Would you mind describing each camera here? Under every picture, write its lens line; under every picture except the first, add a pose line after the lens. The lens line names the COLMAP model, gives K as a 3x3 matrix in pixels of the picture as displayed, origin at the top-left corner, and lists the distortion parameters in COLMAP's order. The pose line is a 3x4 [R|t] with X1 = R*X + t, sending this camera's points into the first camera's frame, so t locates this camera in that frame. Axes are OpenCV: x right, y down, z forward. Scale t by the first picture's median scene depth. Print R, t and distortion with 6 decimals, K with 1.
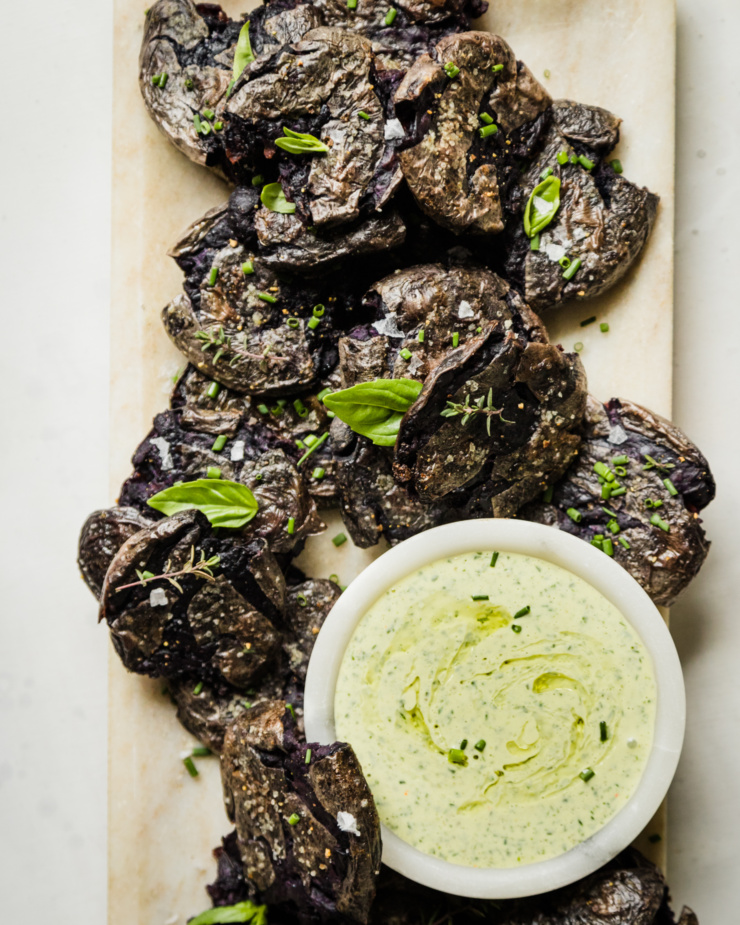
lens RADIAL K [[3050.0, 0, 370.0], [0, 3050.0, 462.5], [0, 0, 1]] dist [-0.002576, 0.722755]
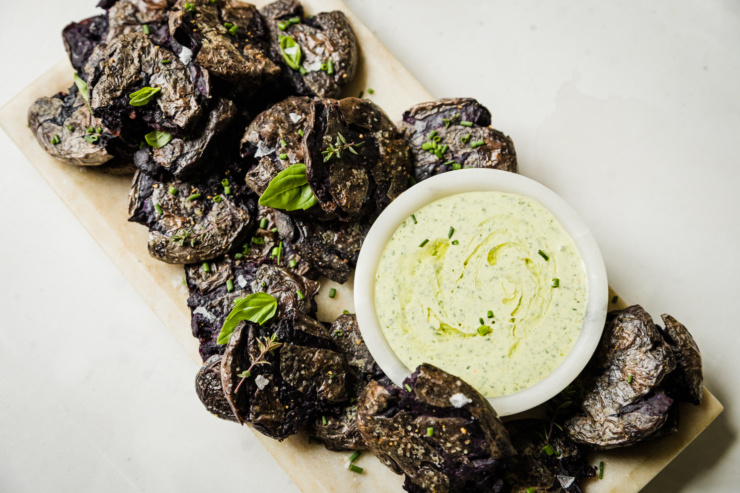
lens RADIAL K [[1103.7, 0, 355.6], [0, 1103.7, 250.2], [0, 0, 1]] dist [0.007874, 0.004265]
pose [[0.754775, -0.632953, 0.172292, -0.086497], [0.655756, 0.721115, -0.223556, 0.147169], [0.017258, 0.281716, 0.959343, 0.468718]]
